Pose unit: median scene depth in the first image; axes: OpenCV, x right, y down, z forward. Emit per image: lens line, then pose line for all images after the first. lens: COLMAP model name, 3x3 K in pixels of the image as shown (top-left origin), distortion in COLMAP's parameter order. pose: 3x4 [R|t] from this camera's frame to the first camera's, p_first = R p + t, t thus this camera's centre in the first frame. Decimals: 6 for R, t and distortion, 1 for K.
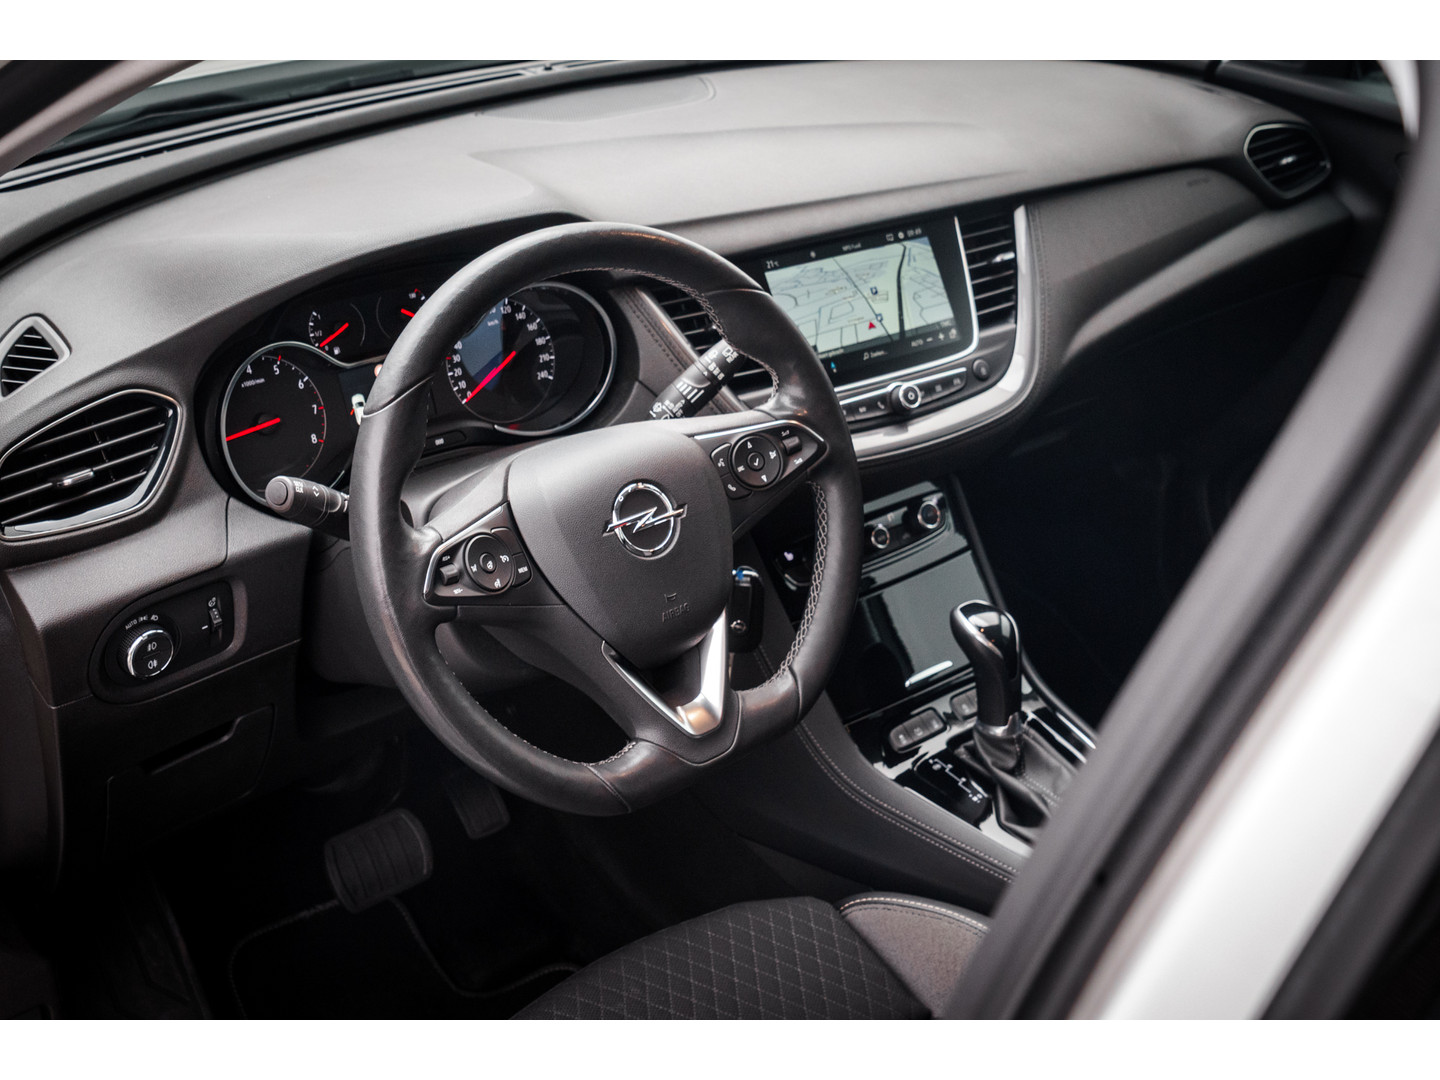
lens RADIAL K [[1811.2, 0, 720.0], [0, 1811.2, 540.0], [0, 0, 1]] dist [-0.001864, -0.000977]
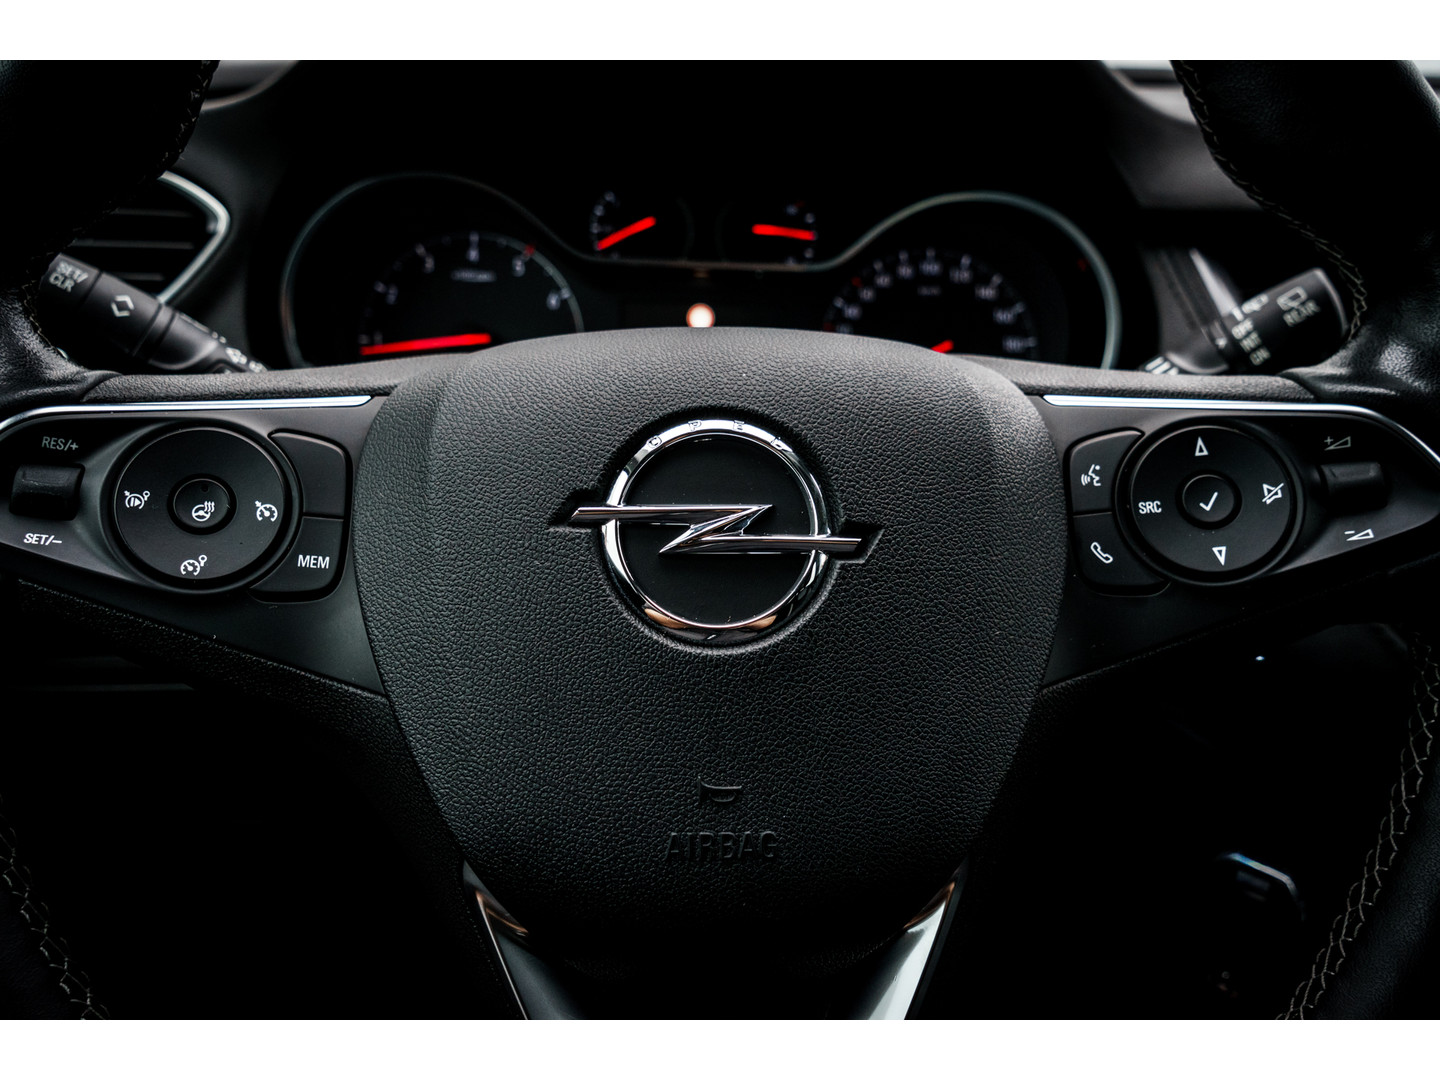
lens RADIAL K [[1284.7, 0, 719.9], [0, 1284.7, 510.8], [0, 0, 1]] dist [0.007788, 0.003008]
pose [[0.790358, 0.190437, -0.582295, 0.085206], [-0.301018, 0.948532, -0.098363, 0.007458], [0.533594, 0.253023, 0.807005, 0.768457]]
